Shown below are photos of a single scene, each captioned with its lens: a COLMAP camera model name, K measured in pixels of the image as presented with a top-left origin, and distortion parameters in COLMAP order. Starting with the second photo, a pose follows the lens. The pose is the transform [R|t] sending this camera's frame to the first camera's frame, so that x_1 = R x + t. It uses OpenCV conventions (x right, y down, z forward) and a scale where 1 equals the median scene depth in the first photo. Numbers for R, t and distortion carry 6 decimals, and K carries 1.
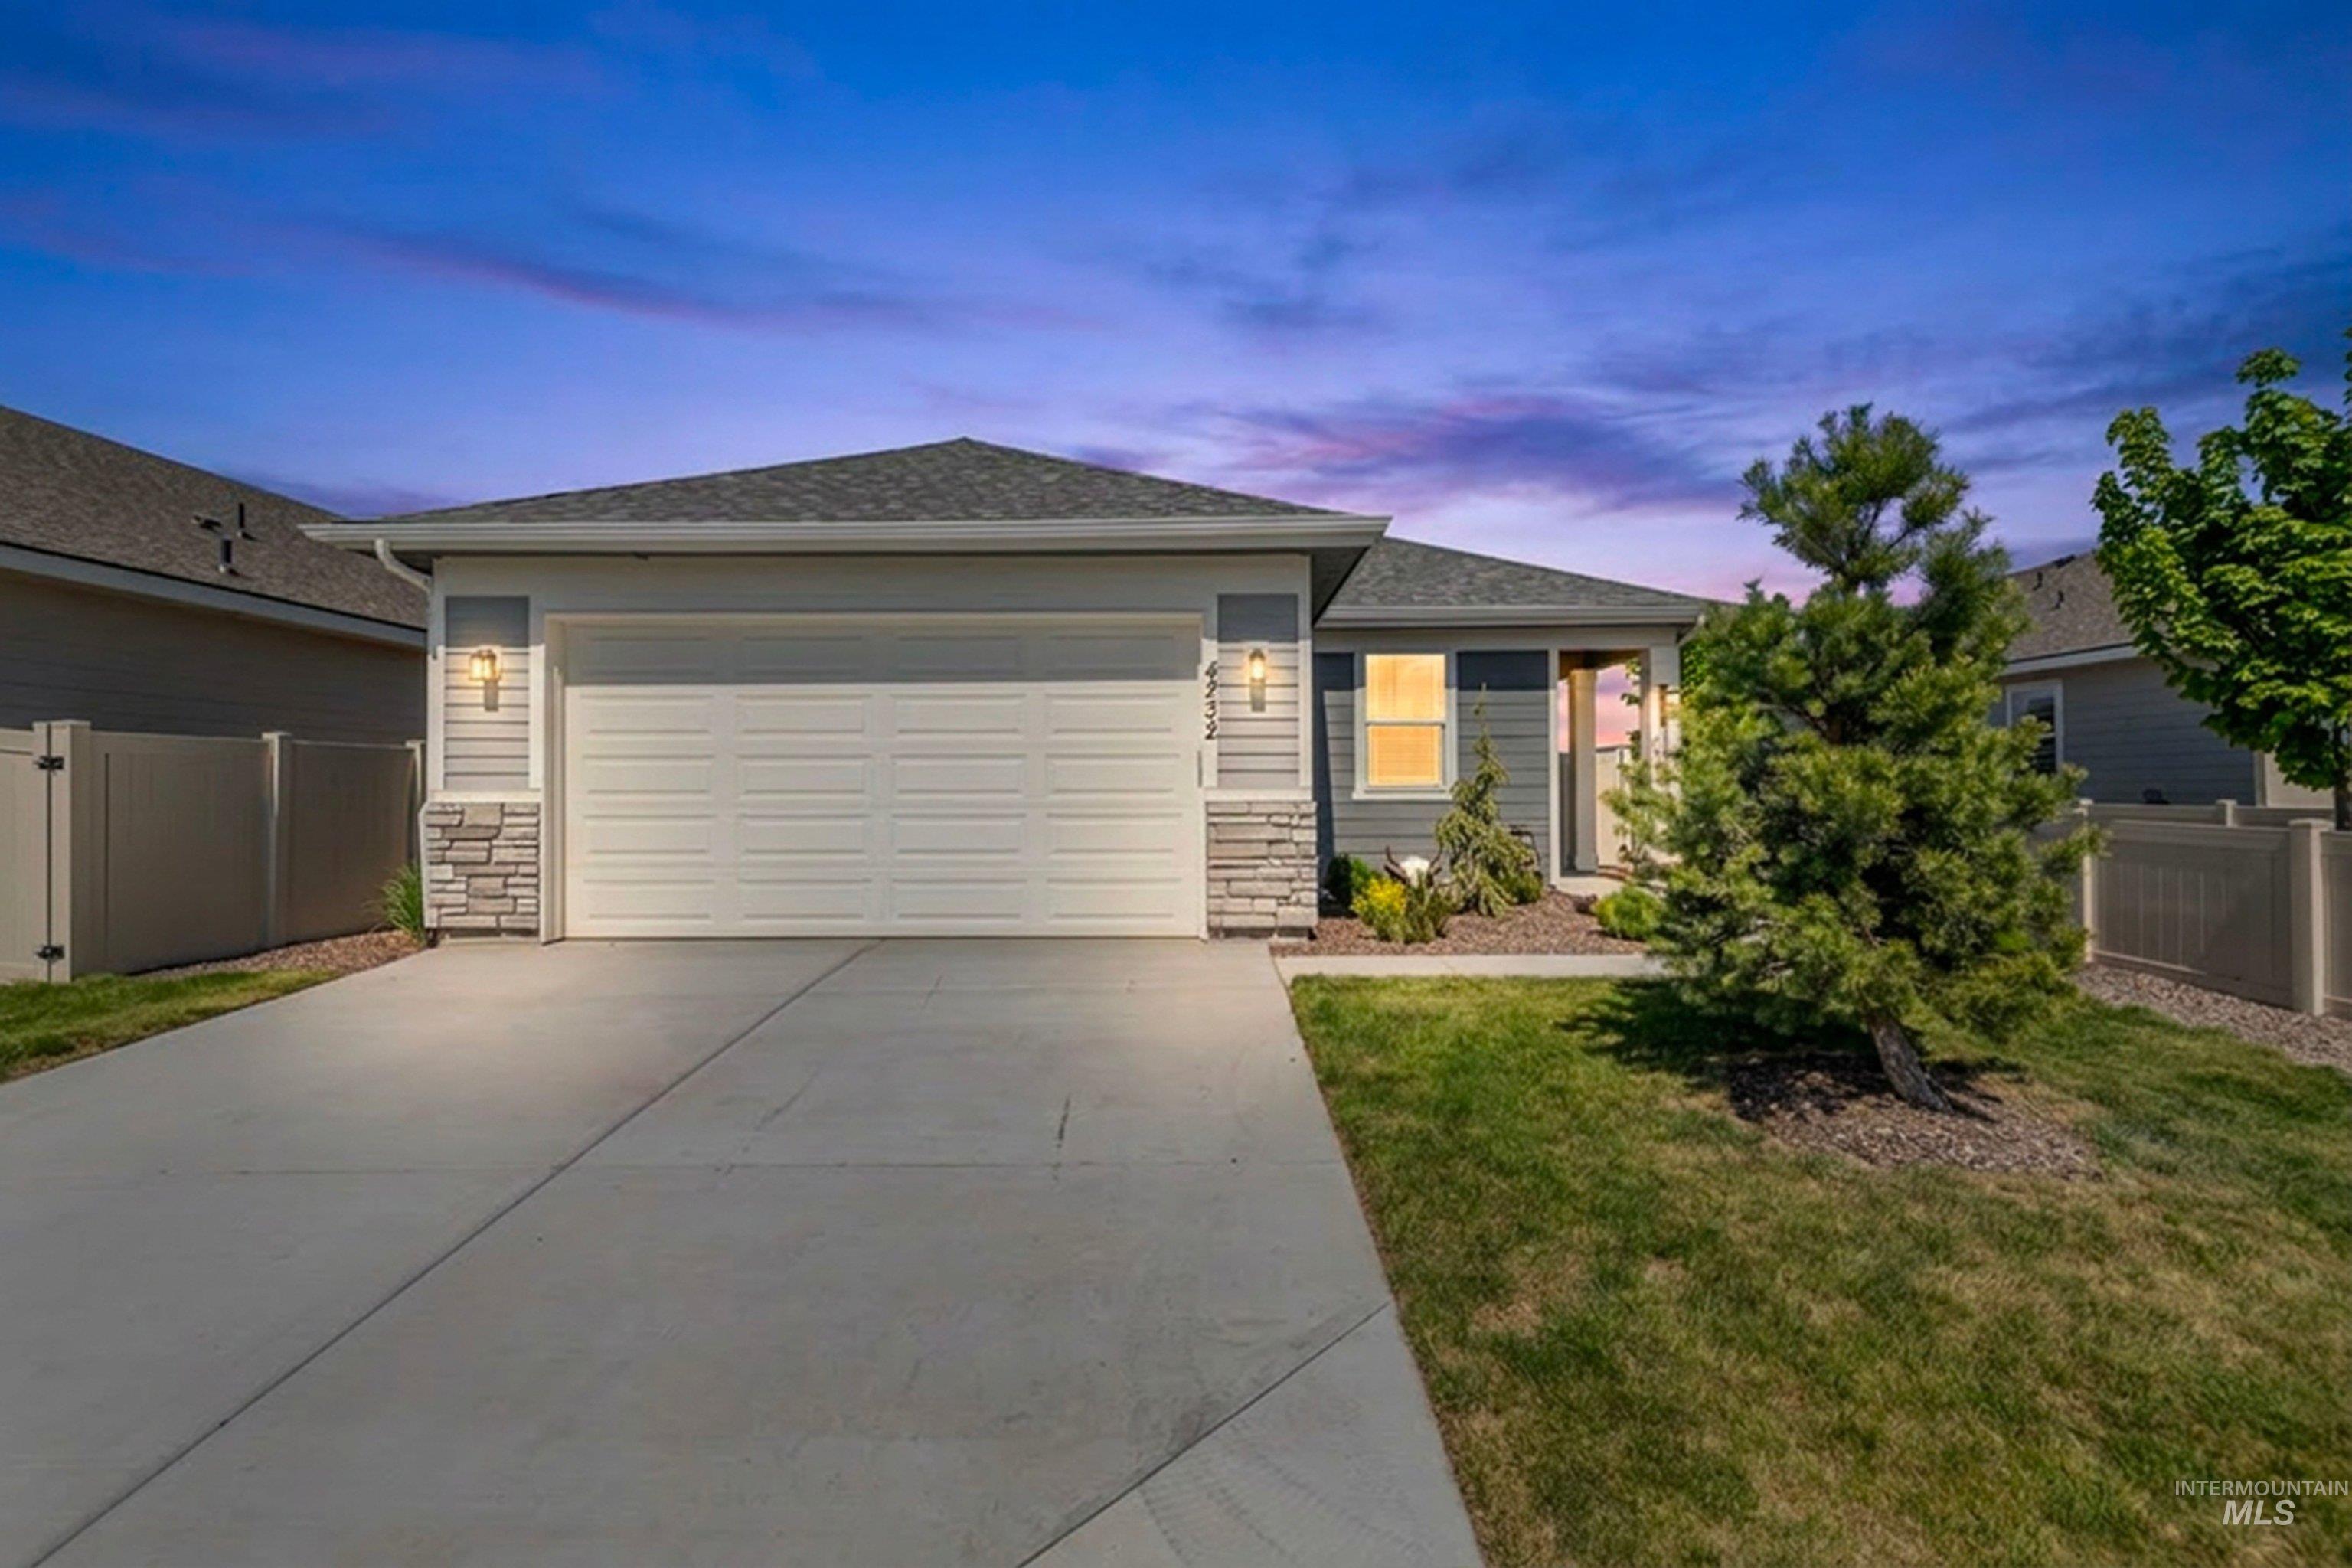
lens RADIAL K [[1071.2, 0, 1170.3], [0, 1071.2, 783.6], [0, 0, 1]] dist [0.000649, 0.000314]
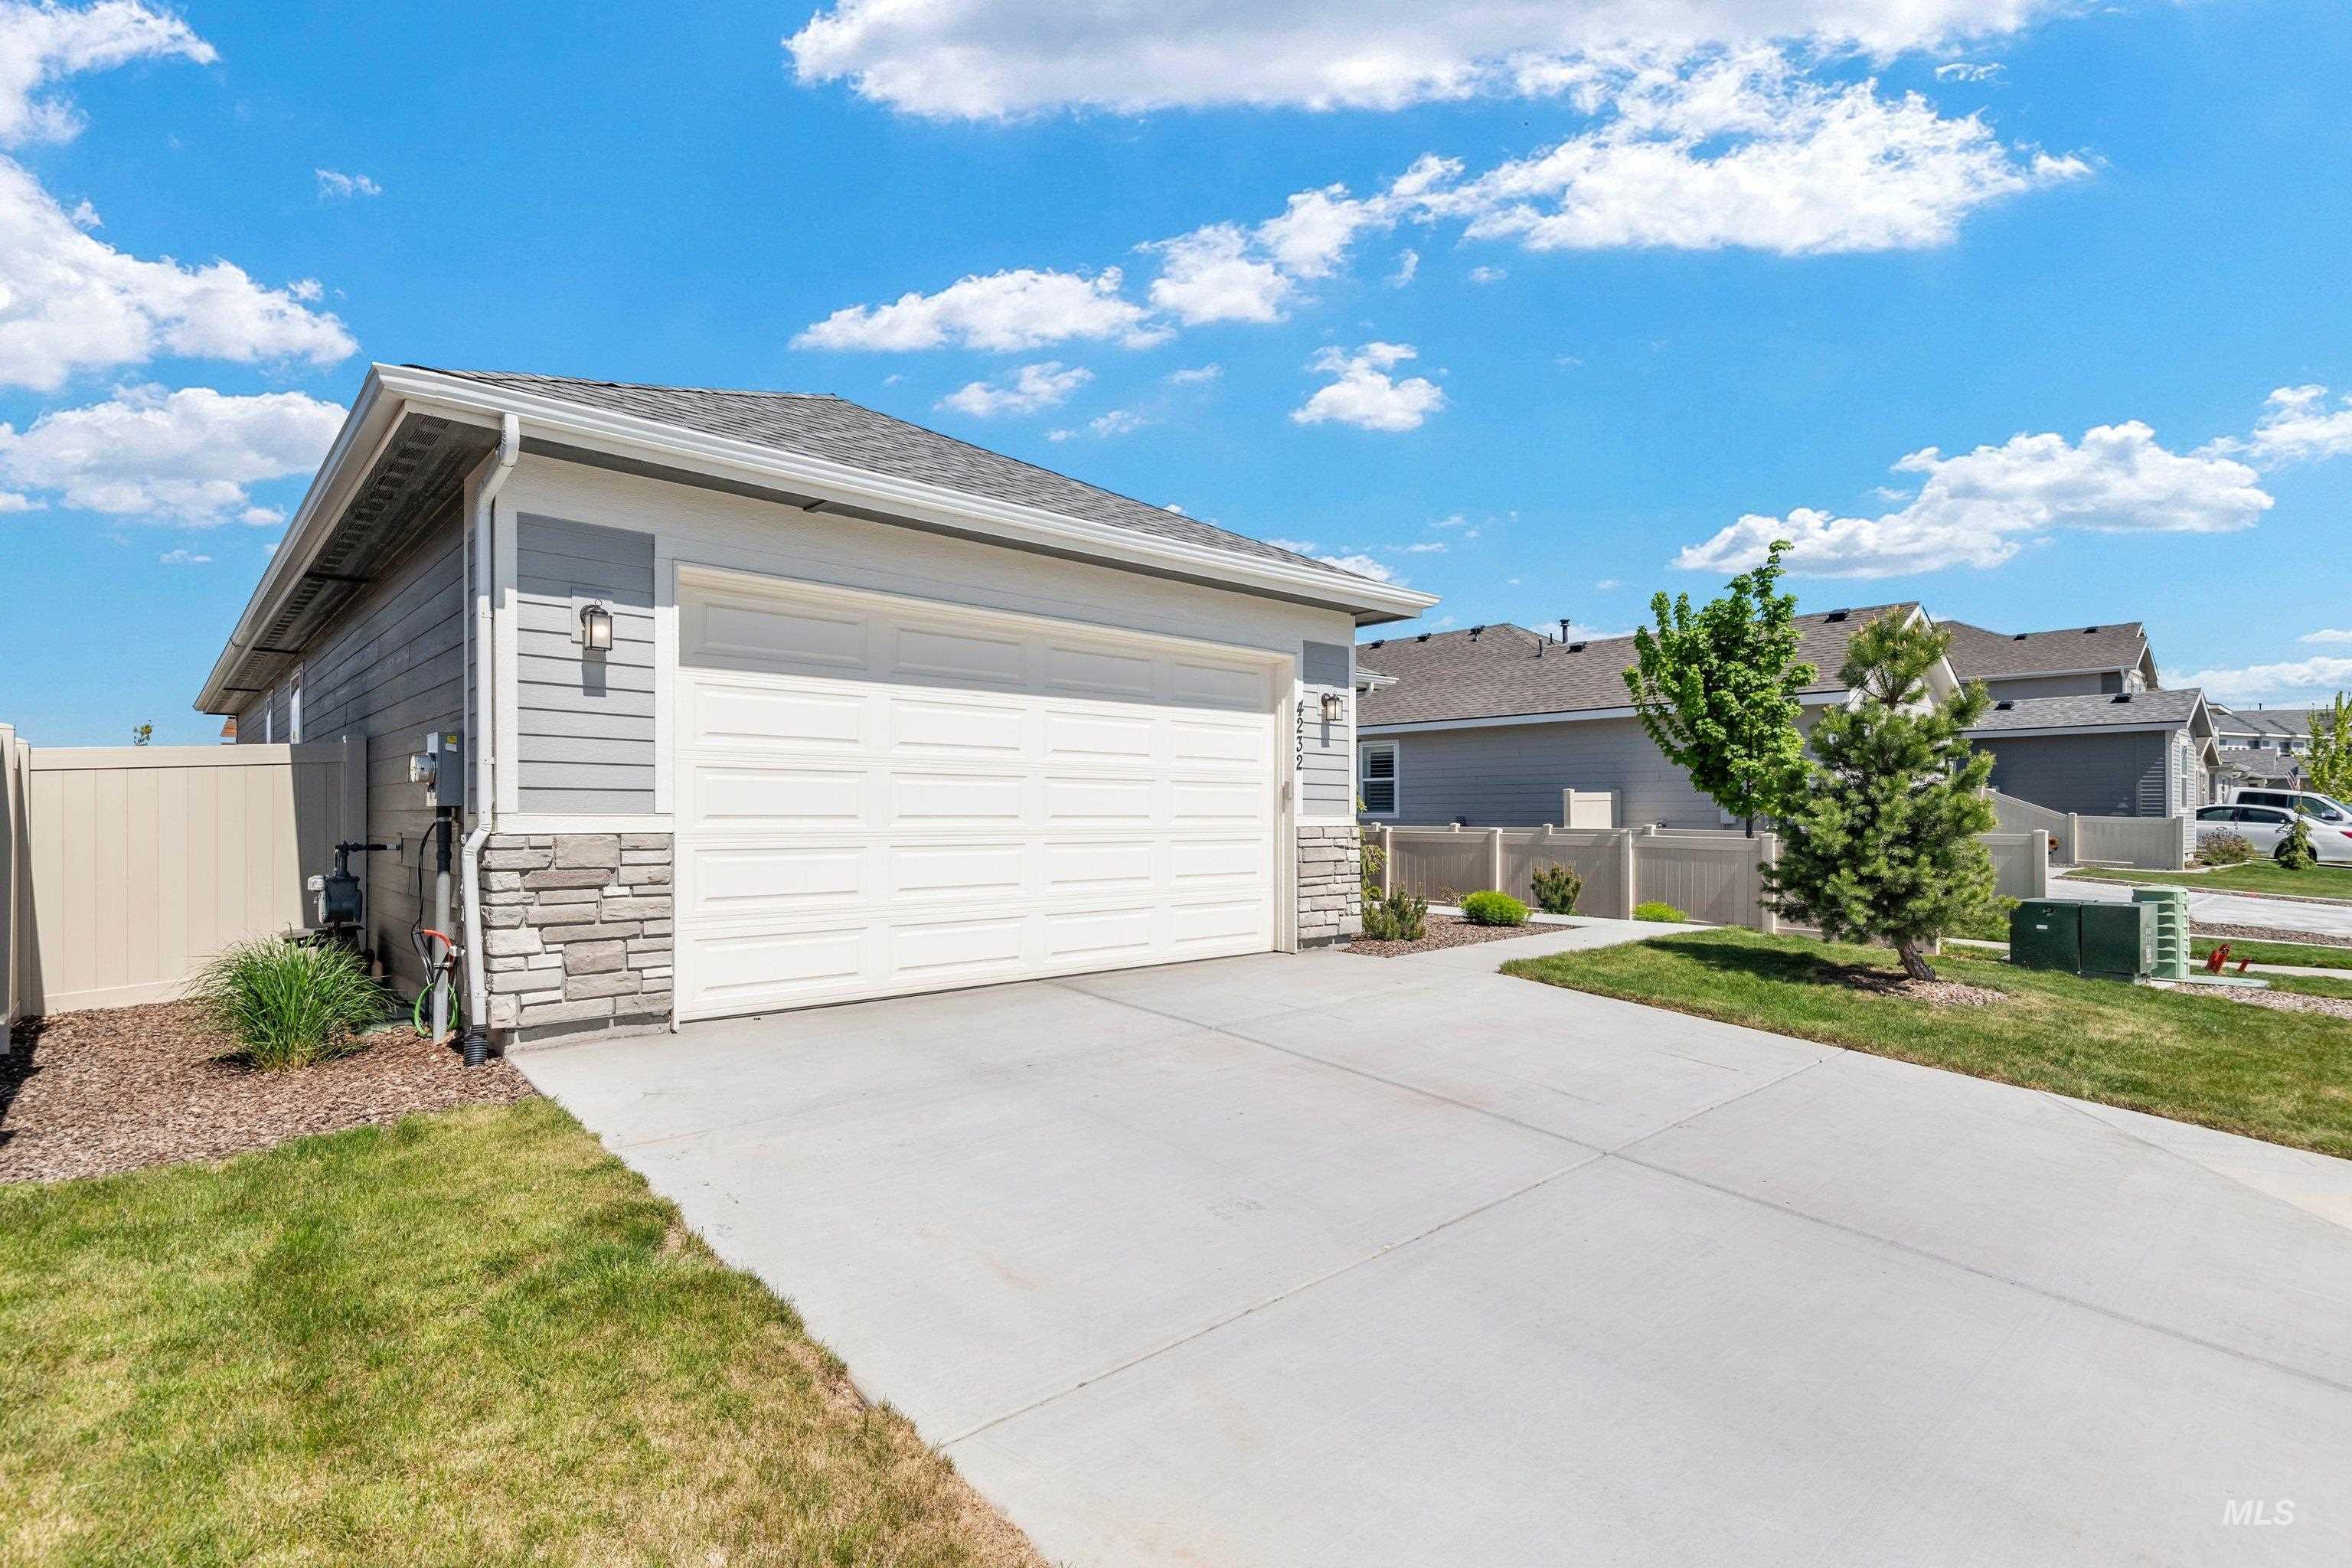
lens RADIAL K [[1141.7, 0, 1176.2], [0, 1141.7, 785.1], [0, 0, 1]] dist [-0.000583, -0.000095]
pose [[0.726681, 0.021146, 0.686649, -0.866550], [-0.020410, 0.999749, -0.009188, -0.012652], [-0.686671, -0.007337, 0.726931, 0.228136]]
